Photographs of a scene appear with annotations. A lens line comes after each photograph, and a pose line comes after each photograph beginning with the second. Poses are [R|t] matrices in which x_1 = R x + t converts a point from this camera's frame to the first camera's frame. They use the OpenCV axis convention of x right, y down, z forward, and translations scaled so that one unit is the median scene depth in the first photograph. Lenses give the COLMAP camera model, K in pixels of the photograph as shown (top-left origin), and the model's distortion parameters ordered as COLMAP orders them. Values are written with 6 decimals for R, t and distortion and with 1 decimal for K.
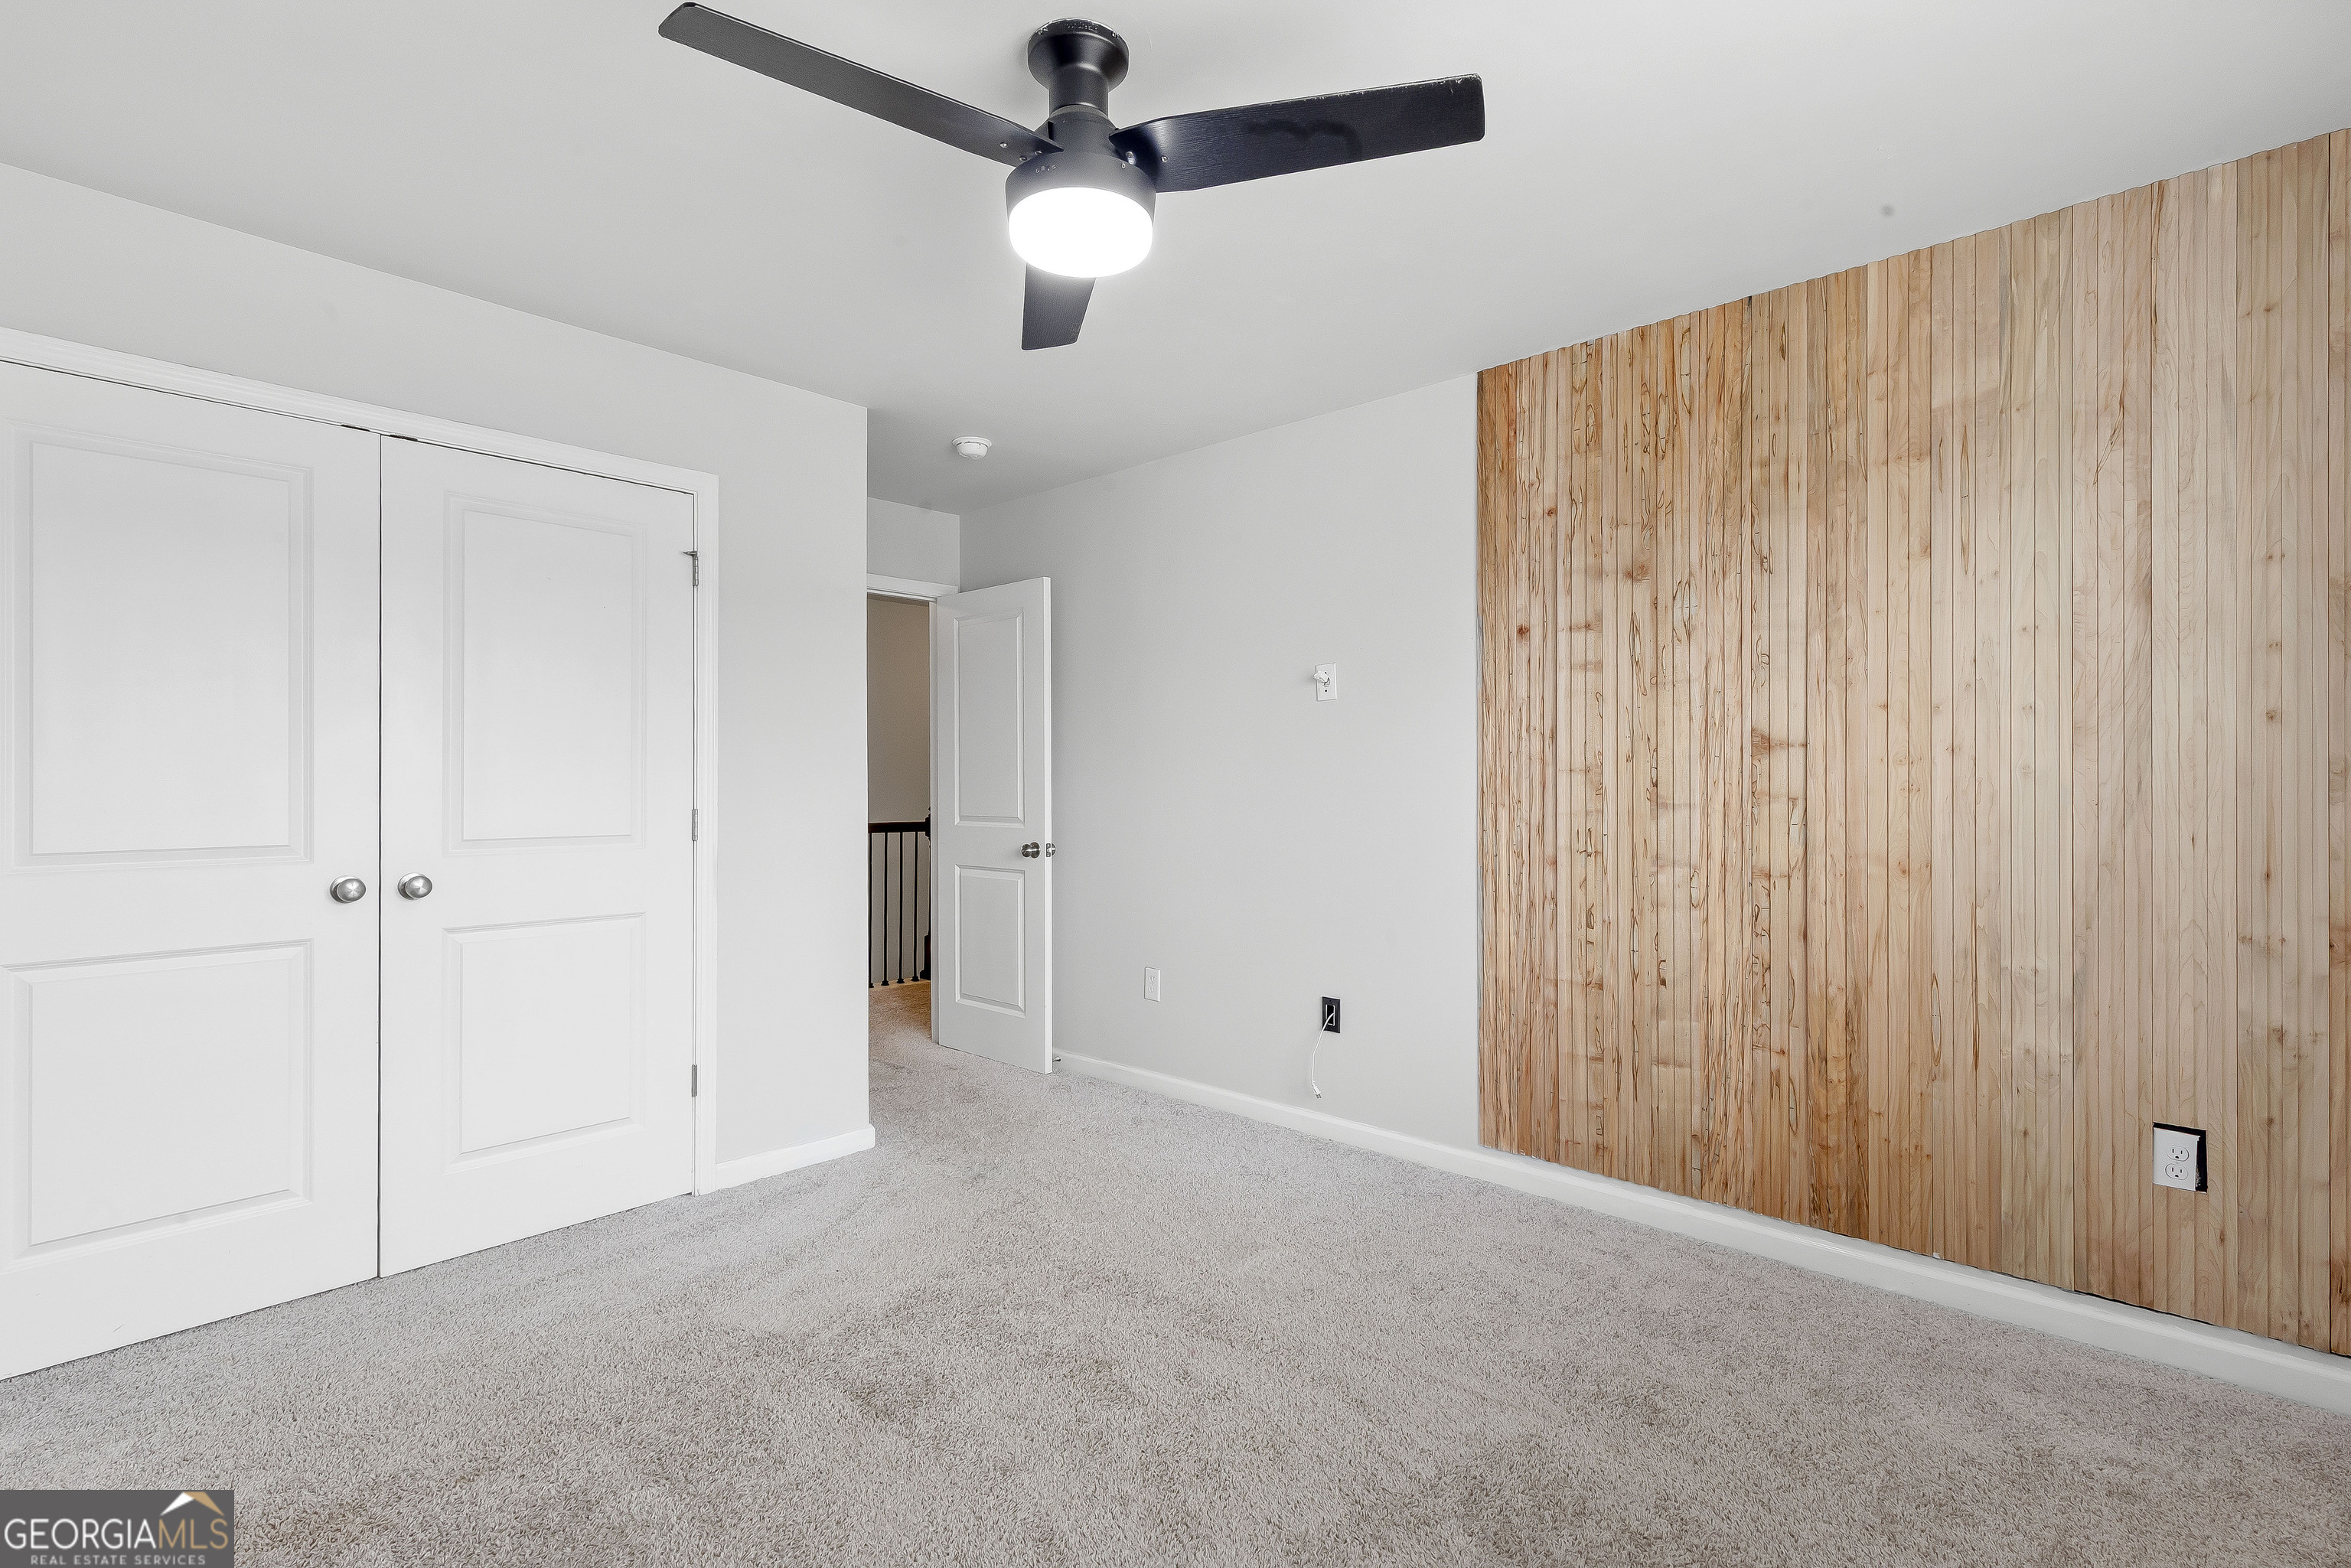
lens RADIAL K [[1102.0, 0, 1188.8], [0, 1102.0, 795.0], [0, 0, 1]] dist [0.009304, -0.001828]
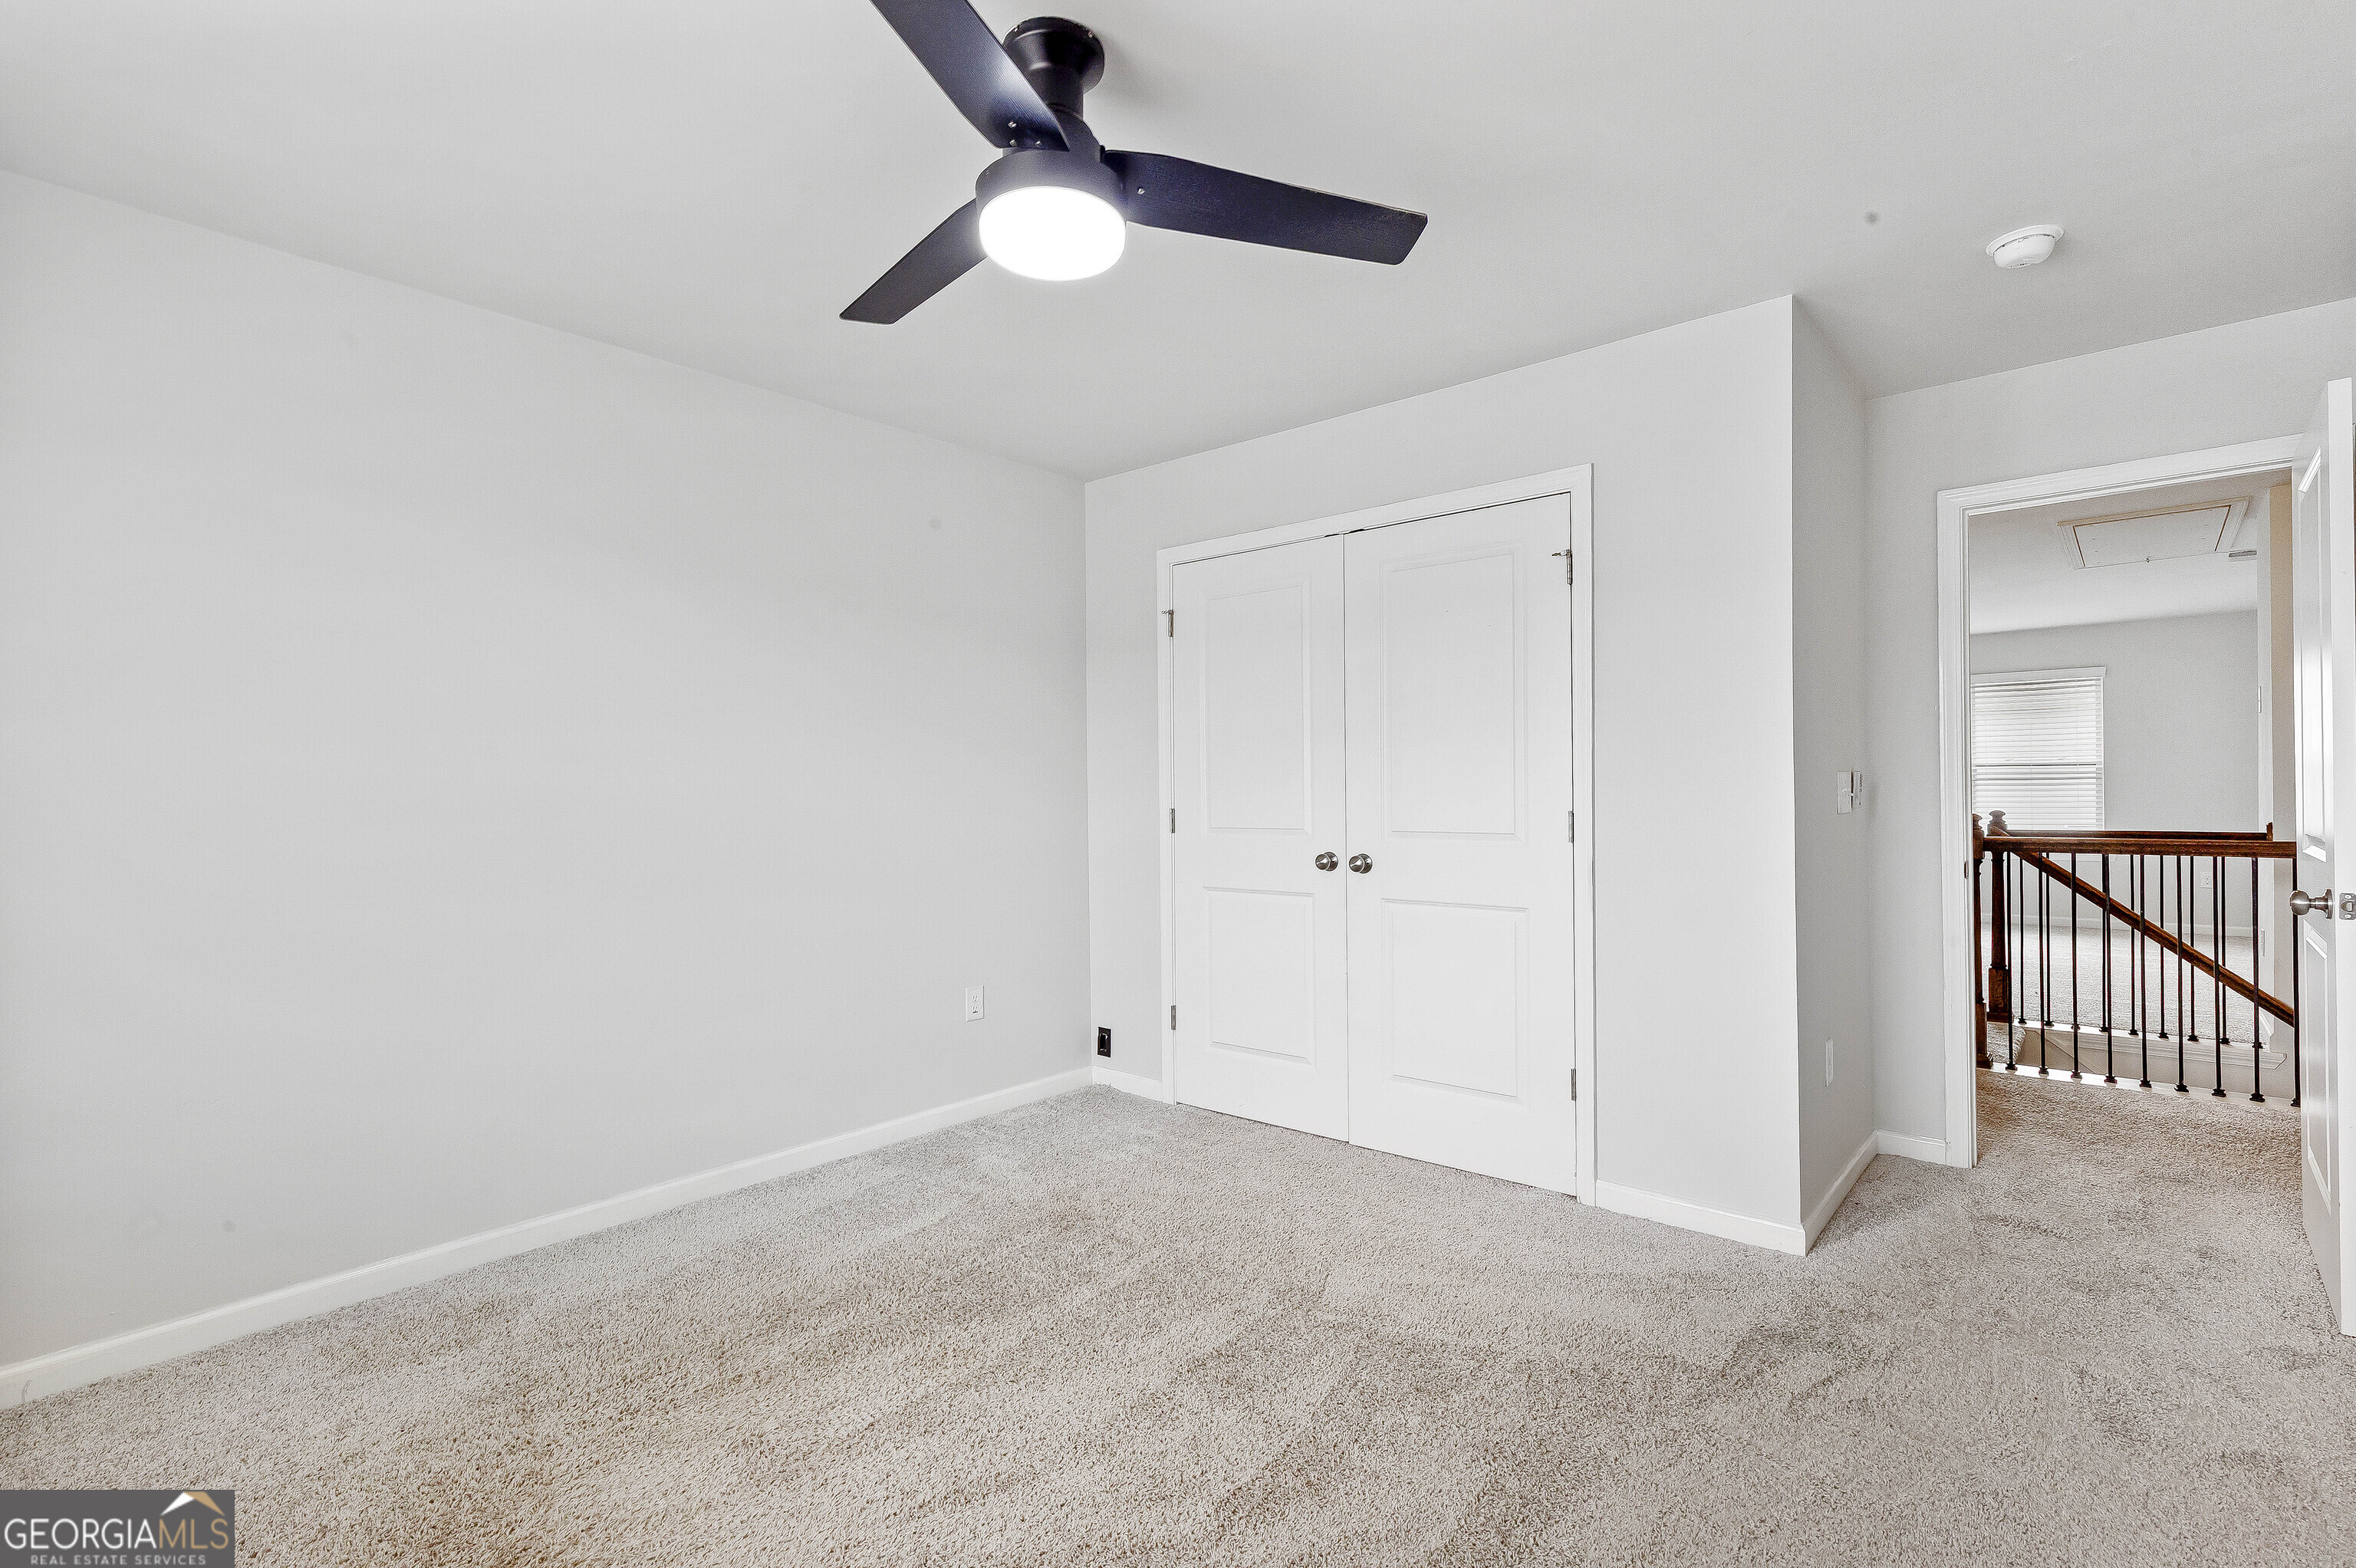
lens RADIAL K [[1104.2, 0, 1190.5], [0, 1104.2, 775.7], [0, 0, 1]] dist [0.009304, -0.001828]
pose [[0.032741, -0.013045, -0.999379, 0.610522], [0.002023, 0.999914, -0.012986, -0.005061], [0.999462, -0.001596, 0.032765, 0.715428]]
